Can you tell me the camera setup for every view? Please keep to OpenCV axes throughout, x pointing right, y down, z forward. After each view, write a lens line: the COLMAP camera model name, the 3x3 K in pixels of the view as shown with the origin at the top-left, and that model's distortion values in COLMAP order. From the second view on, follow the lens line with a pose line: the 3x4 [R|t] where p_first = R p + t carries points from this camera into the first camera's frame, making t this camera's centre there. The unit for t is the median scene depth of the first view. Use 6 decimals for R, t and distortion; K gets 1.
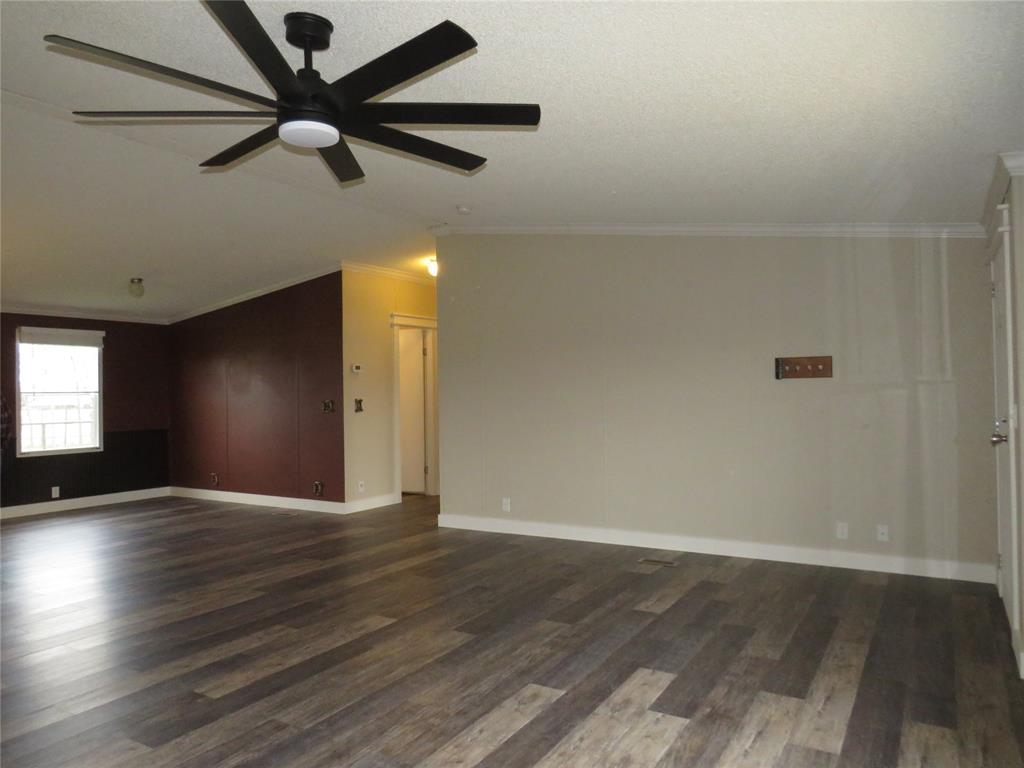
lens RADIAL K [[723.1, 0, 494.8], [0, 723.1, 376.5], [0, 0, 1]] dist [-0.031720, 0.004494]
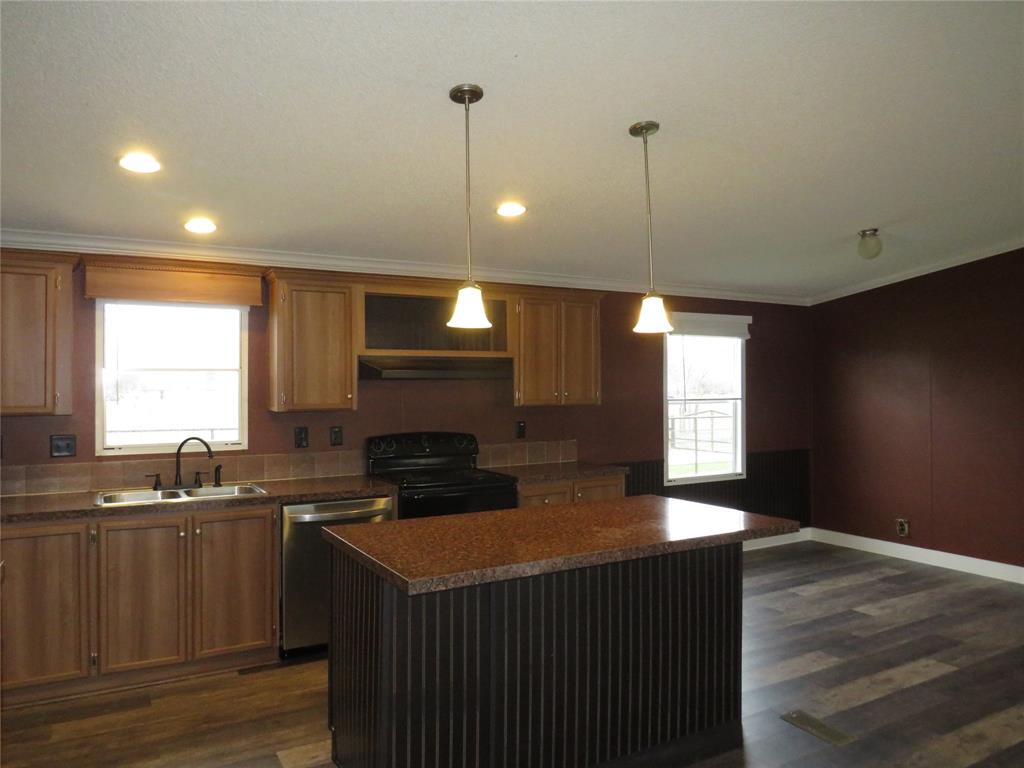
lens RADIAL K [[723.1, 0, 505.5], [0, 723.1, 387.0], [0, 0, 1]] dist [-0.031720, 0.004494]
pose [[0.876302, 0.012967, -0.481588, -0.901802], [-0.001253, 0.999696, 0.024636, -0.019716], [0.481761, -0.020985, 0.876051, 0.501682]]
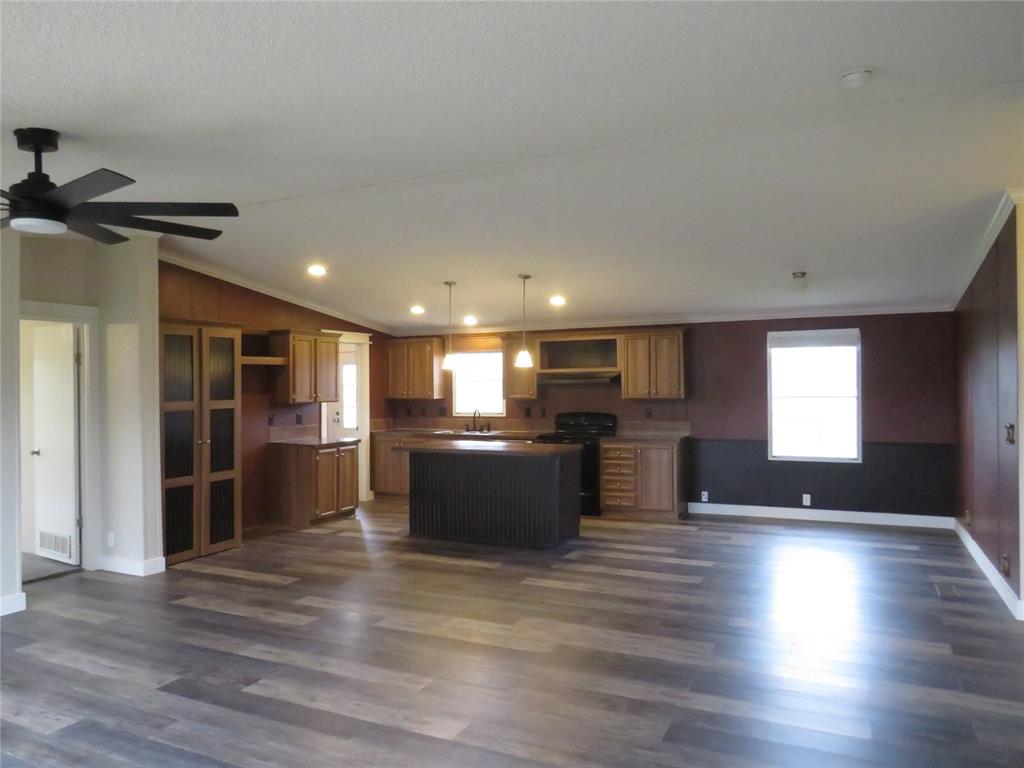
lens RADIAL K [[723.1, 0, 519.1], [0, 723.1, 385.3], [0, 0, 1]] dist [-0.031720, 0.004494]
pose [[0.117869, 0.016129, -0.992898, 0.644915], [0.025168, 0.999498, 0.019224, -0.046685], [0.992710, -0.027255, 0.117404, 1.047455]]
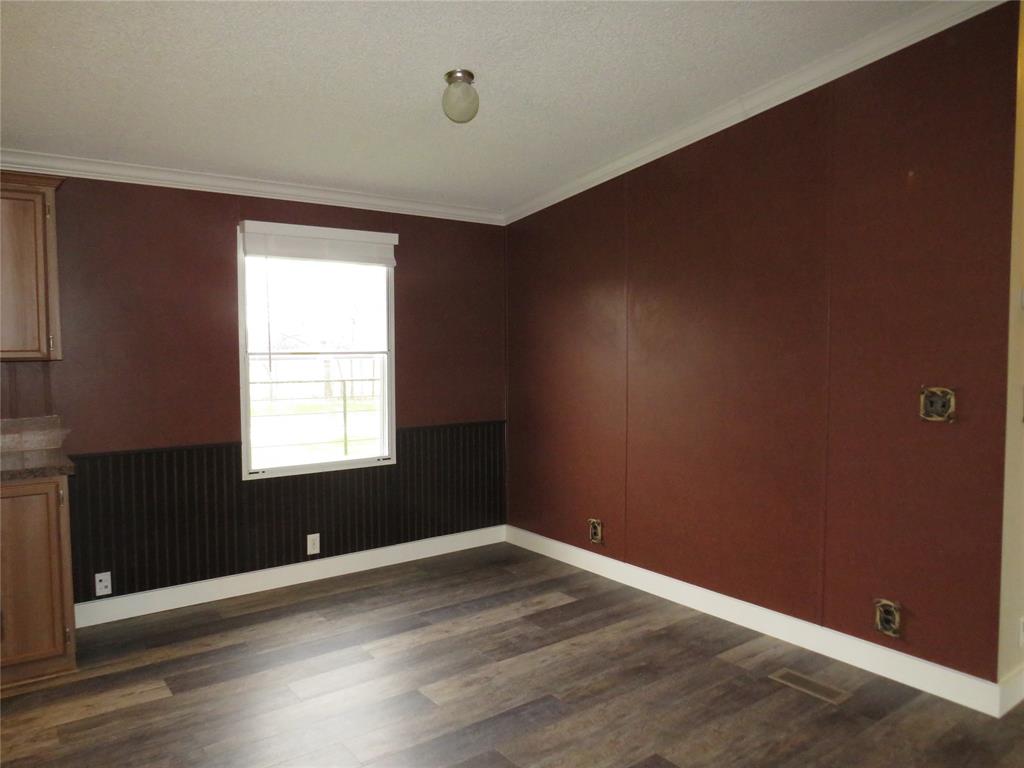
lens RADIAL K [[723.1, 0, 506.2], [0, 723.1, 386.3], [0, 0, 1]] dist [-0.031720, 0.004494]
pose [[0.931124, 0.035155, -0.363005, -0.617076], [-0.006054, 0.996696, 0.080996, 0.006377], [0.364653, -0.073219, 0.928260, 1.189639]]
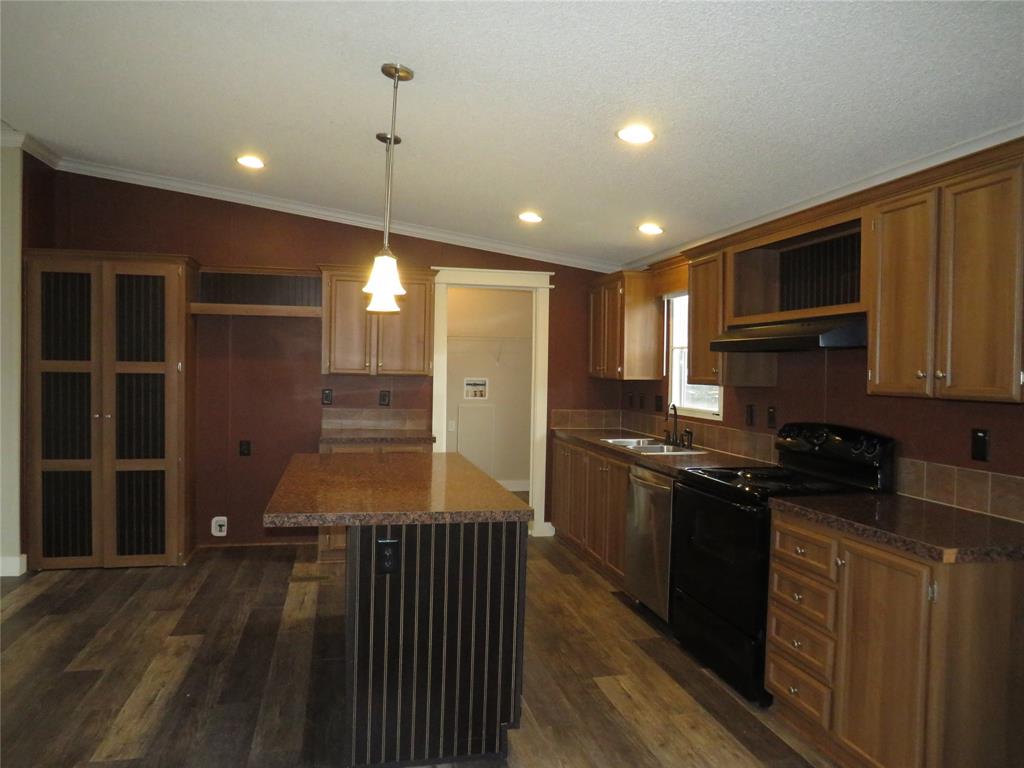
lens RADIAL K [[723.1, 0, 502.7], [0, 723.1, 380.2], [0, 0, 1]] dist [-0.031720, 0.004494]
pose [[-0.711915, 0.013049, -0.702145, -0.707368], [0.003516, 0.999881, 0.015017, 0.019242], [0.702257, 0.008222, -0.711876, 1.873540]]
